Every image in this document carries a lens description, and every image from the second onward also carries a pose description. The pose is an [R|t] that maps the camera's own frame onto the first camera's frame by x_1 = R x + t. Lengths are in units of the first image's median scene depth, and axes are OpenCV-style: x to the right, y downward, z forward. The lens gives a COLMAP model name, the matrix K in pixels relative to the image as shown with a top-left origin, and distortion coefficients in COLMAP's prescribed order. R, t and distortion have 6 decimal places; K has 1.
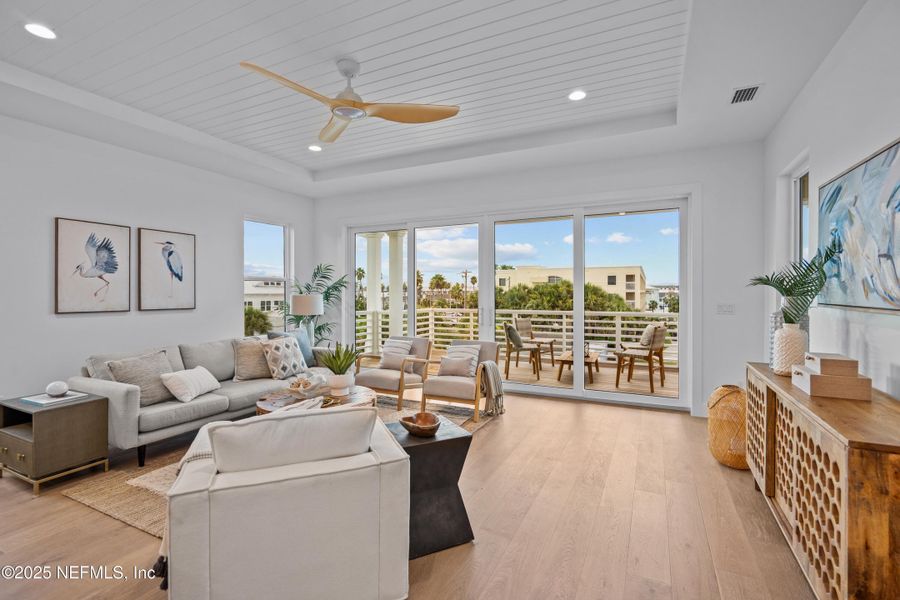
lens RADIAL K [[404.2, 0, 449.8], [0, 404.2, 296.6], [0, 0, 1]] dist [-0.001995, 0.000061]
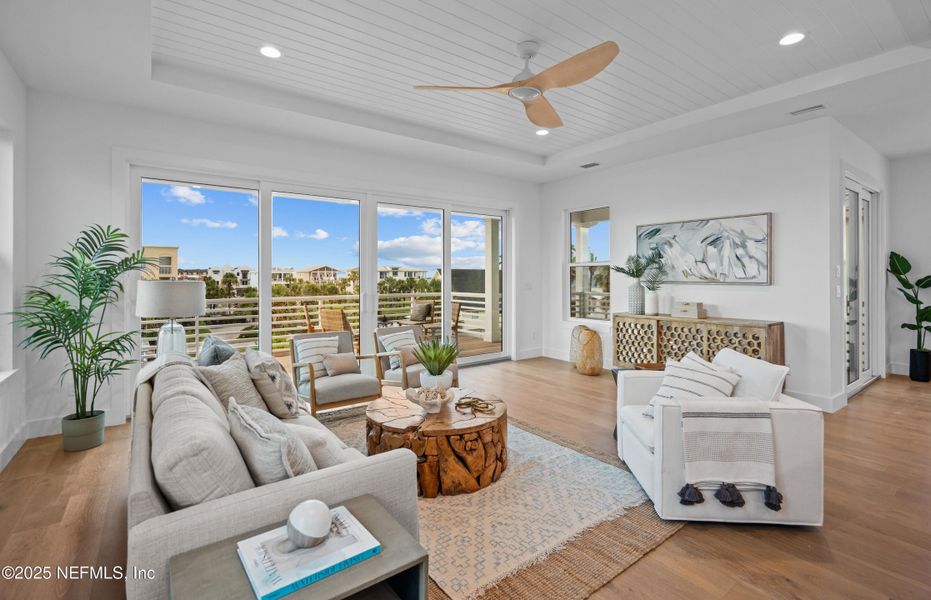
lens RADIAL K [[428.6, 0, 459.1], [0, 428.6, 279.4], [0, 0, 1]] dist [0.008934, 0.000068]
pose [[0.469901, -0.011438, 0.882645, -0.869198], [0.014460, 0.999882, 0.005259, -0.009987], [-0.882601, 0.010292, 0.470011, 0.440179]]
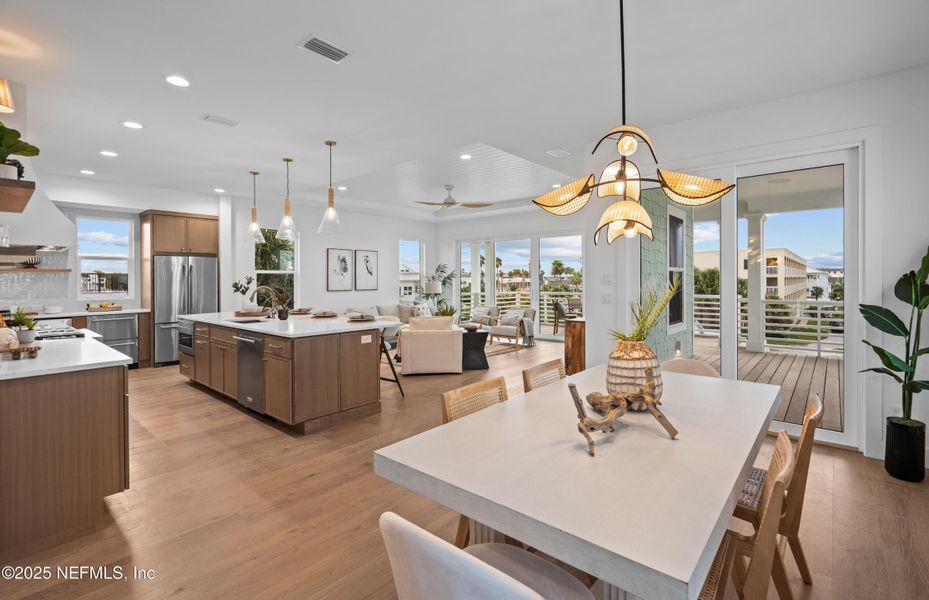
lens RADIAL K [[427.7, 0, 458.1], [0, 427.7, 279.4], [0, 0, 1]] dist [0.008934, 0.000068]
pose [[0.961408, -0.005088, -0.275081, 0.328600], [0.002984, 0.999963, -0.008067, -0.001526], [0.275111, 0.006934, 0.961387, -0.942470]]
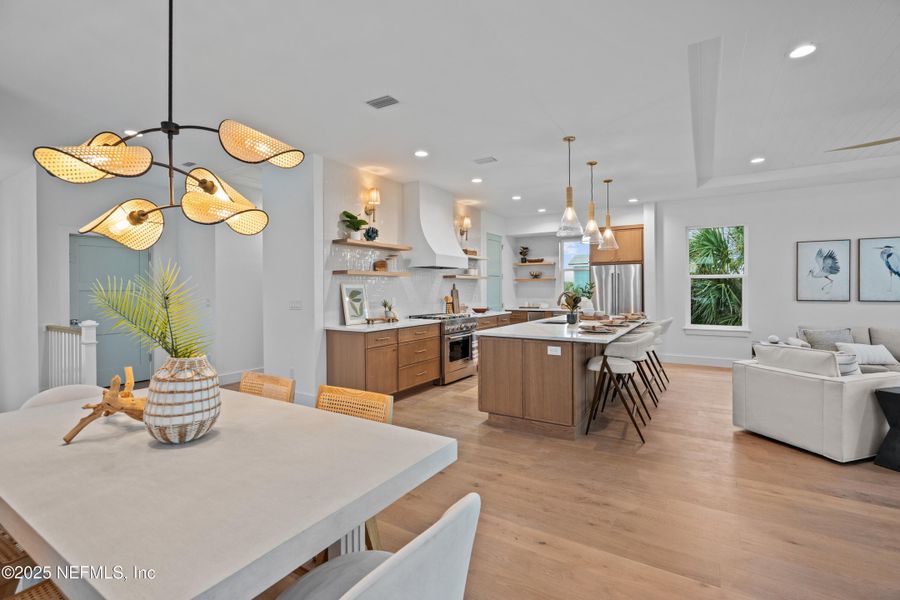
lens RADIAL K [[407.6, 0, 450.8], [0, 407.6, 288.4], [0, 0, 1]] dist [-0.001158, -0.000155]
pose [[-0.107410, -0.001597, -0.994213, 0.701655], [-0.005991, 0.999982, -0.000959, 0.001732], [0.994197, 0.005853, -0.107418, -0.188024]]
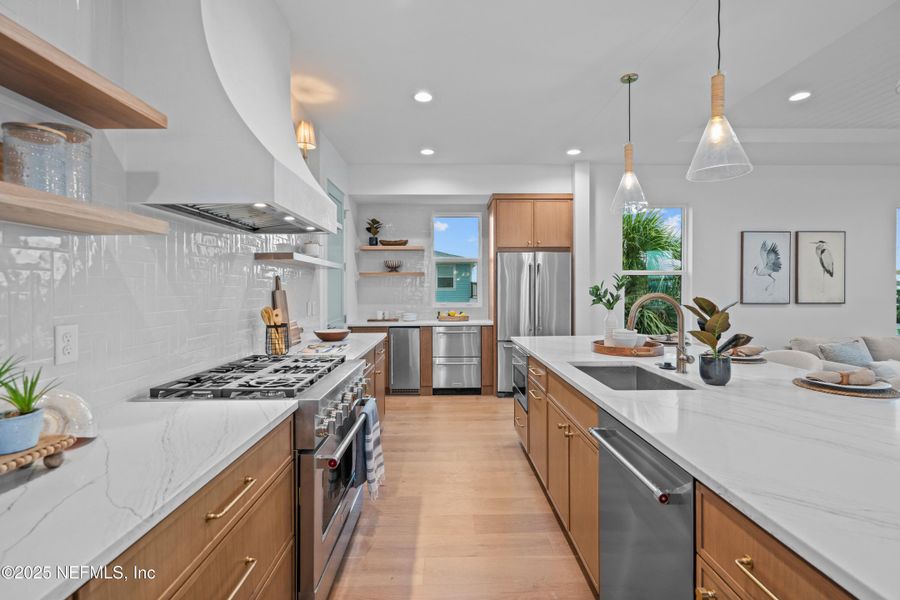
lens RADIAL K [[407.6, 0, 450.8], [0, 407.6, 288.4], [0, 0, 1]] dist [-0.001158, -0.000155]
pose [[0.455504, -0.002752, -0.890230, -0.187153], [-0.005977, 0.999963, -0.006149, 0.004559], [0.890214, 0.008122, 0.455470, -0.397750]]
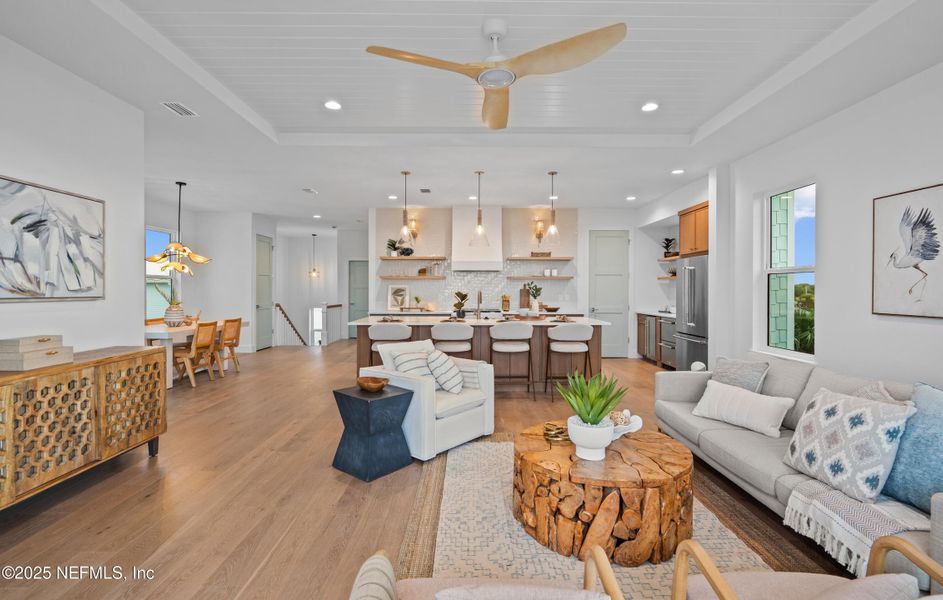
lens RADIAL K [[431.1, 0, 468.0], [0, 431.1, 289.7], [0, 0, 1]] dist [-0.000015, 0.000420]
pose [[-0.899893, -0.002012, -0.436107, 0.140514], [-0.007296, 0.999919, 0.010442, -0.010429], [0.436051, 0.012579, -0.899834, 1.228861]]
